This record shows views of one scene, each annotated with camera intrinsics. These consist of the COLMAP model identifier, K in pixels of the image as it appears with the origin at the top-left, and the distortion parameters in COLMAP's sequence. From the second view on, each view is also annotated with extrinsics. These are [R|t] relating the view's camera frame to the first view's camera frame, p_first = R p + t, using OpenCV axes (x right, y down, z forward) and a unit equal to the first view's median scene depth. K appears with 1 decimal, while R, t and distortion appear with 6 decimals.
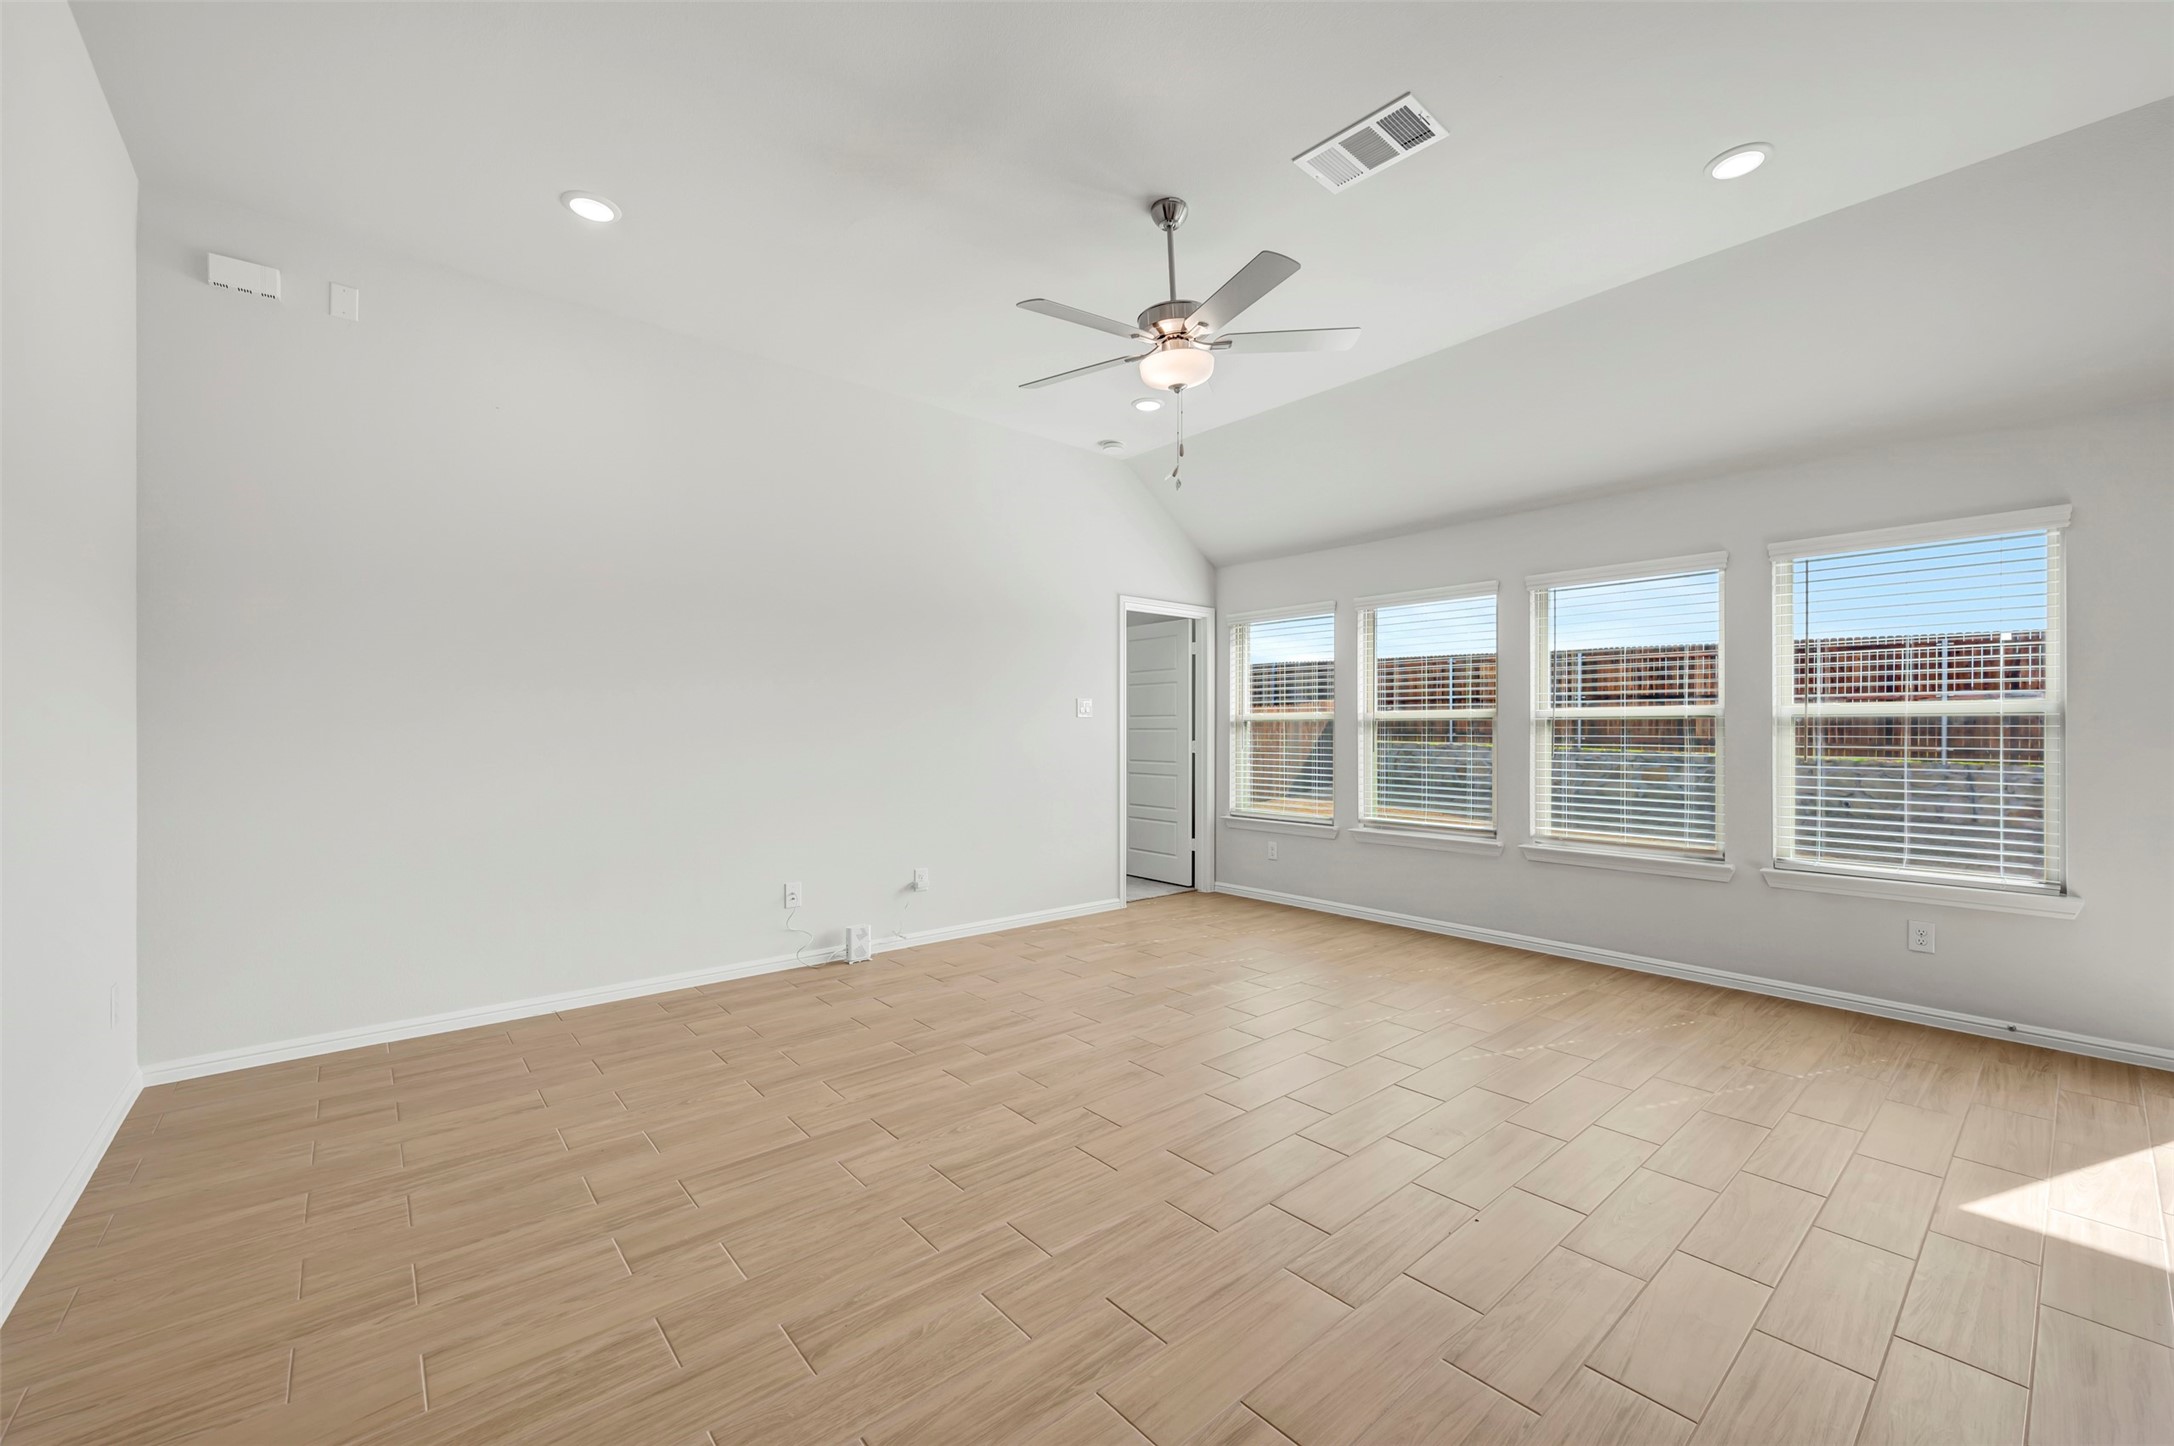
lens RADIAL K [[859.8, 0, 1094.9], [0, 859.8, 728.1], [0, 0, 1]] dist [0.001630, 0.000264]
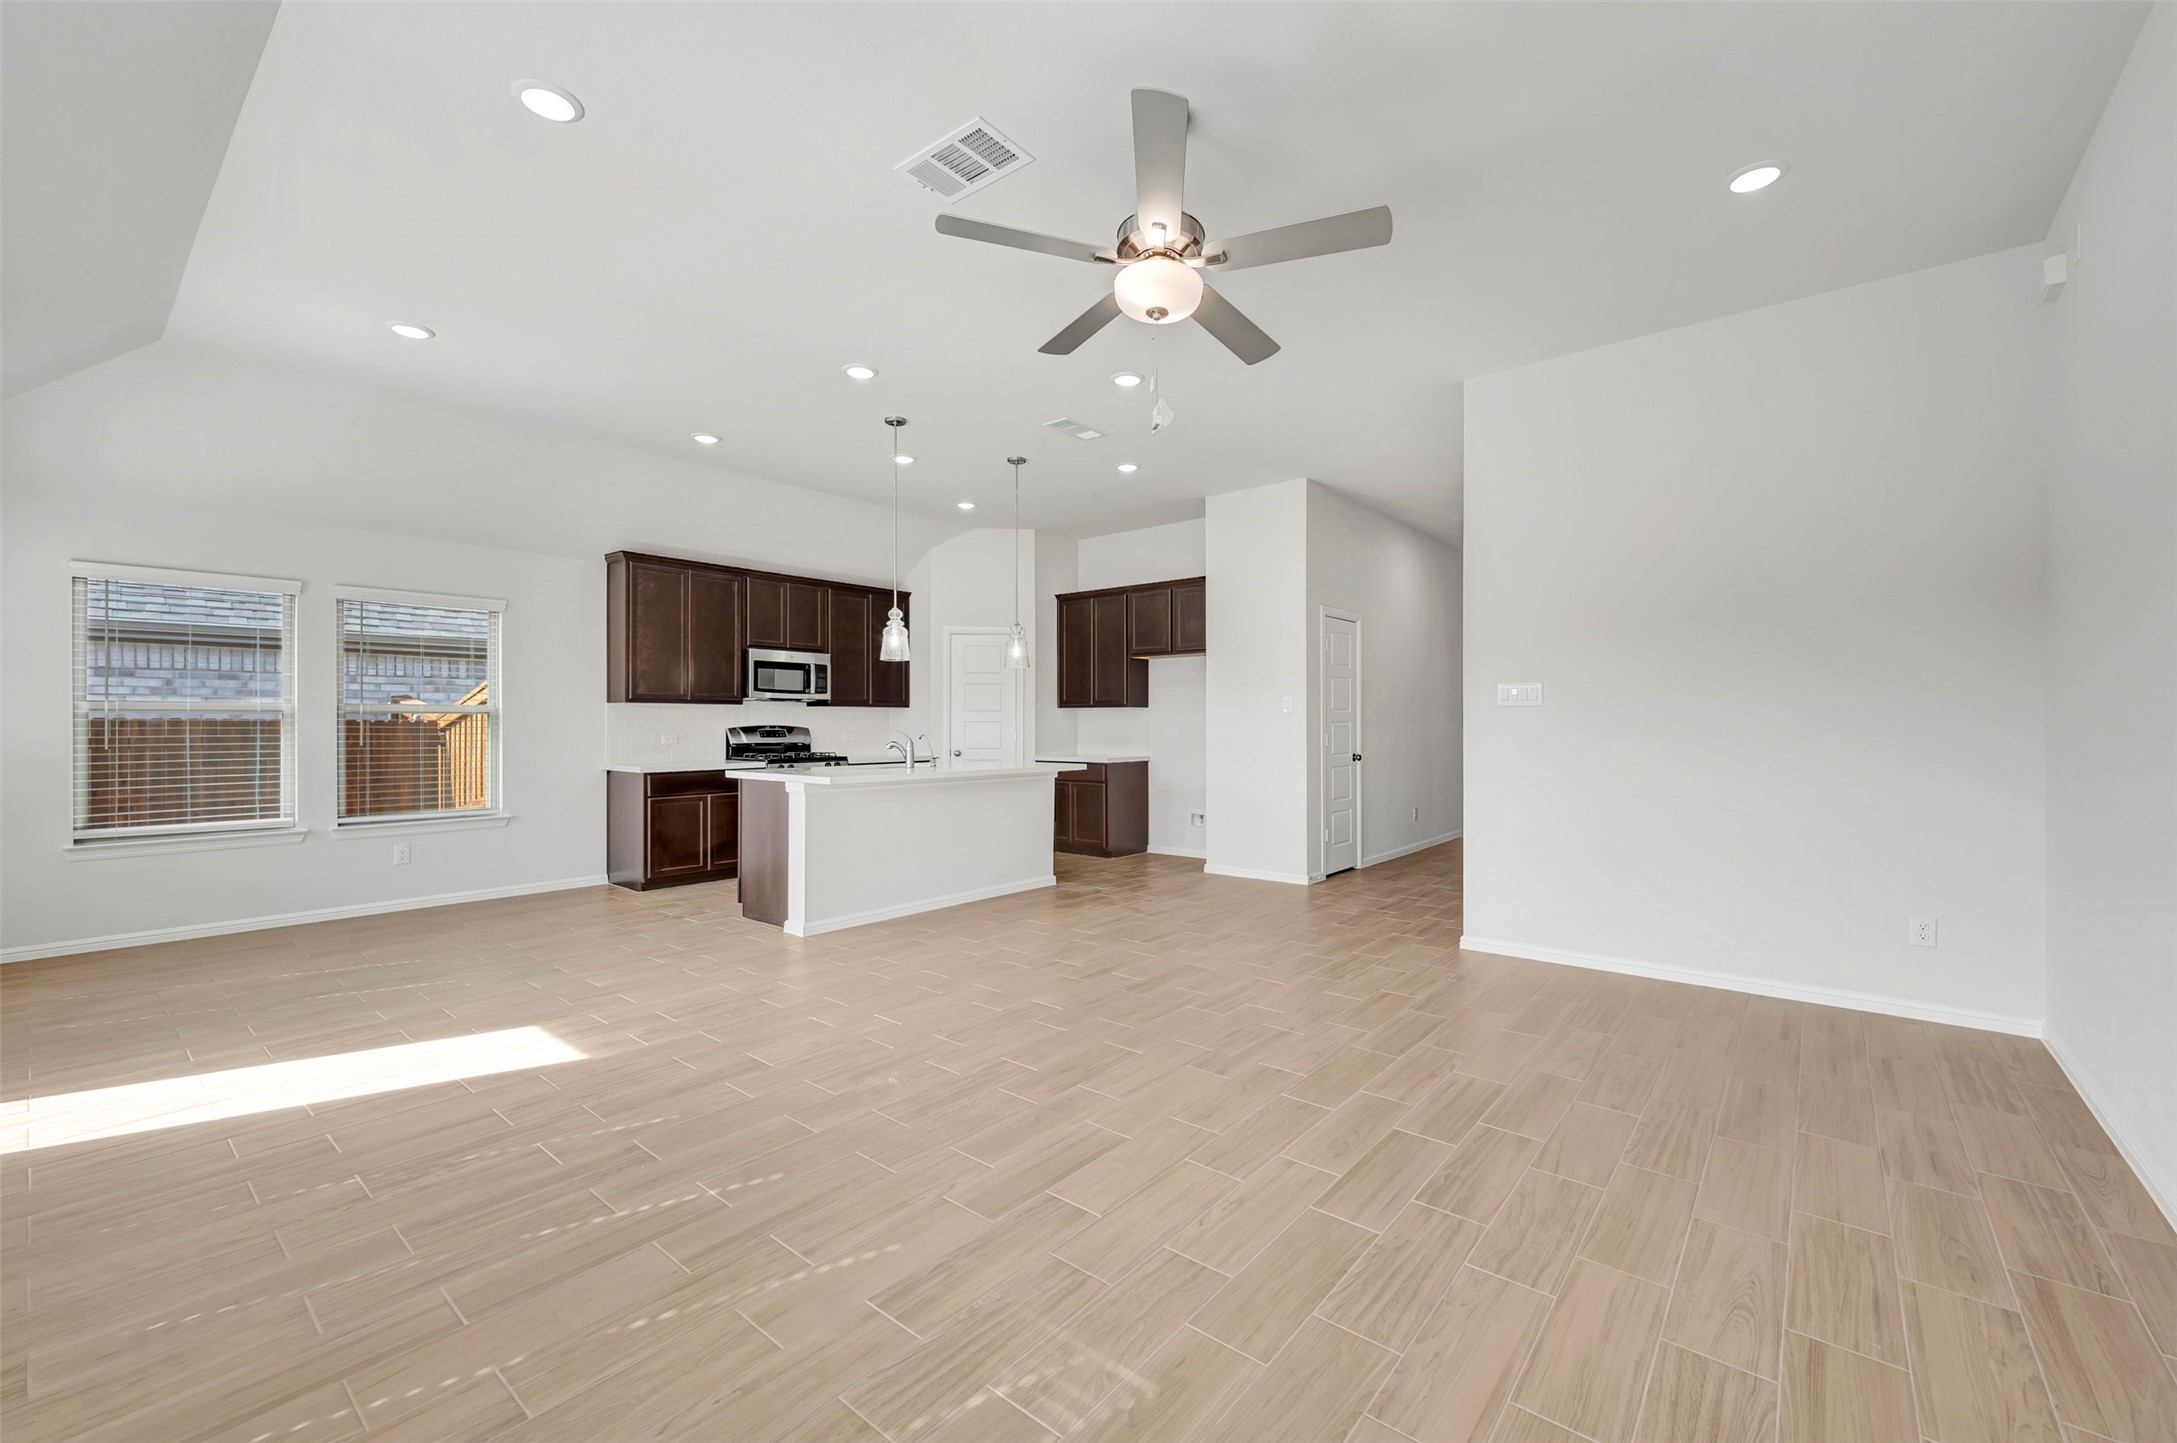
lens RADIAL K [[861.0, 0, 1102.2], [0, 861.0, 745.6], [0, 0, 1]] dist [0.001630, 0.000264]
pose [[-0.983505, 0.001385, -0.180878, 0.208332], [-0.002904, 0.999721, 0.023446, 0.001406], [0.180860, 0.023585, -0.983226, 1.248127]]
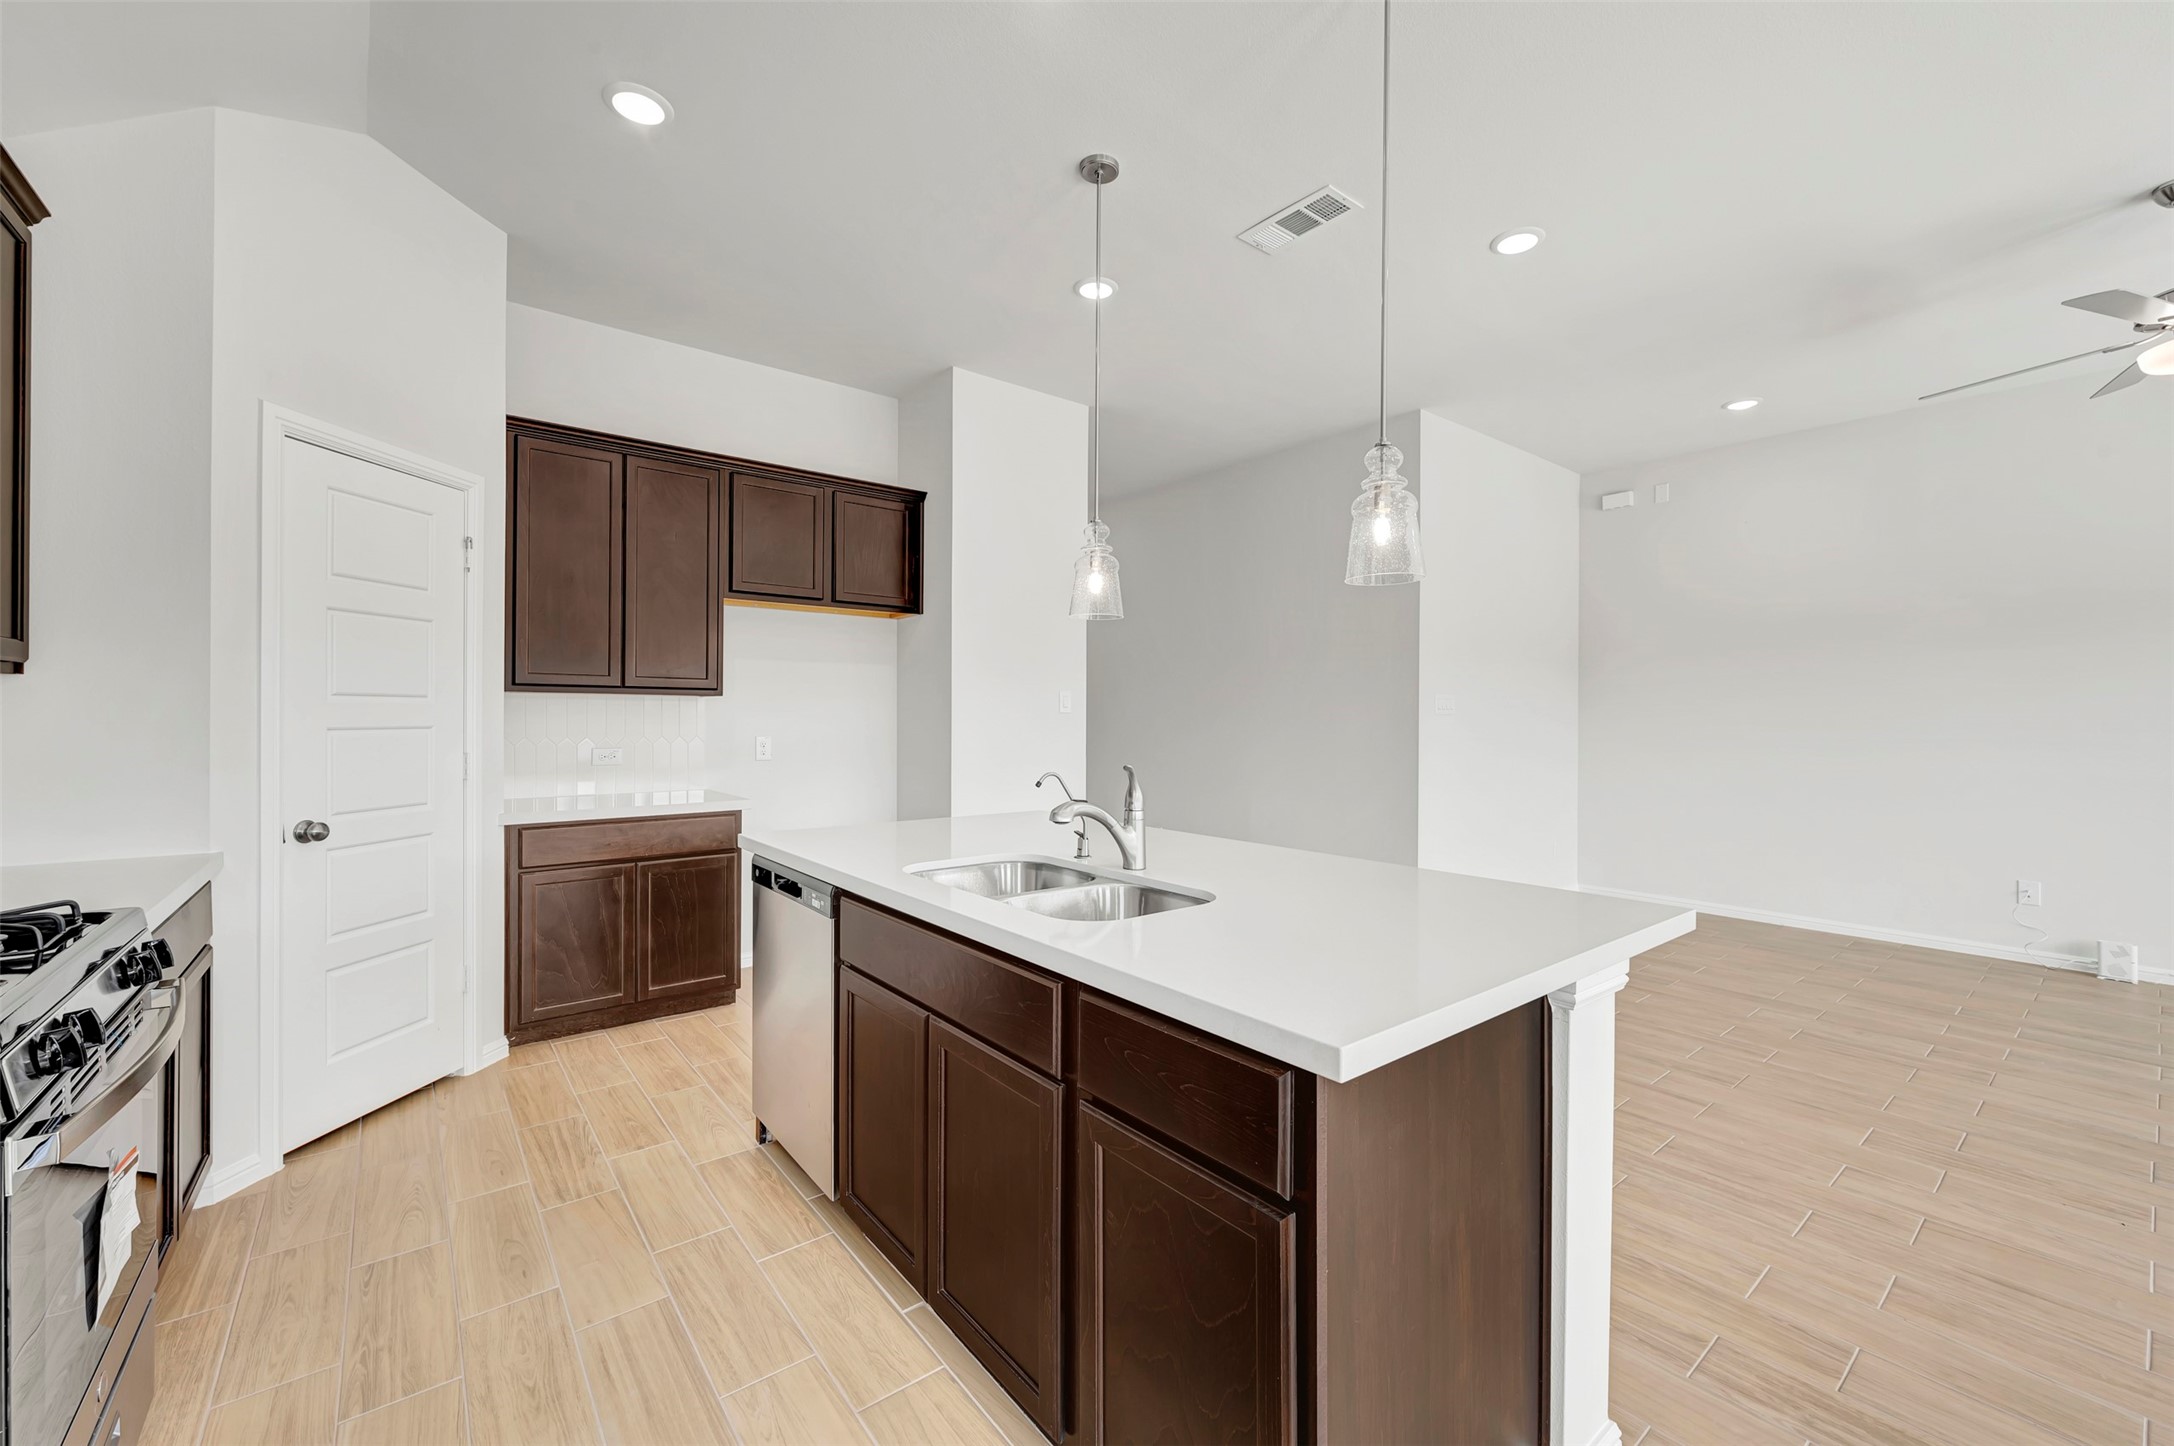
lens RADIAL K [[859.8, 0, 1088.1], [0, 859.8, 722.9], [0, 0, 1]] dist [0.001630, 0.000264]
pose [[-0.037412, 0.003480, -0.999294, 0.720990], [-0.002804, 0.999990, 0.003587, -0.012205], [0.999296, 0.002937, -0.037402, -0.096888]]
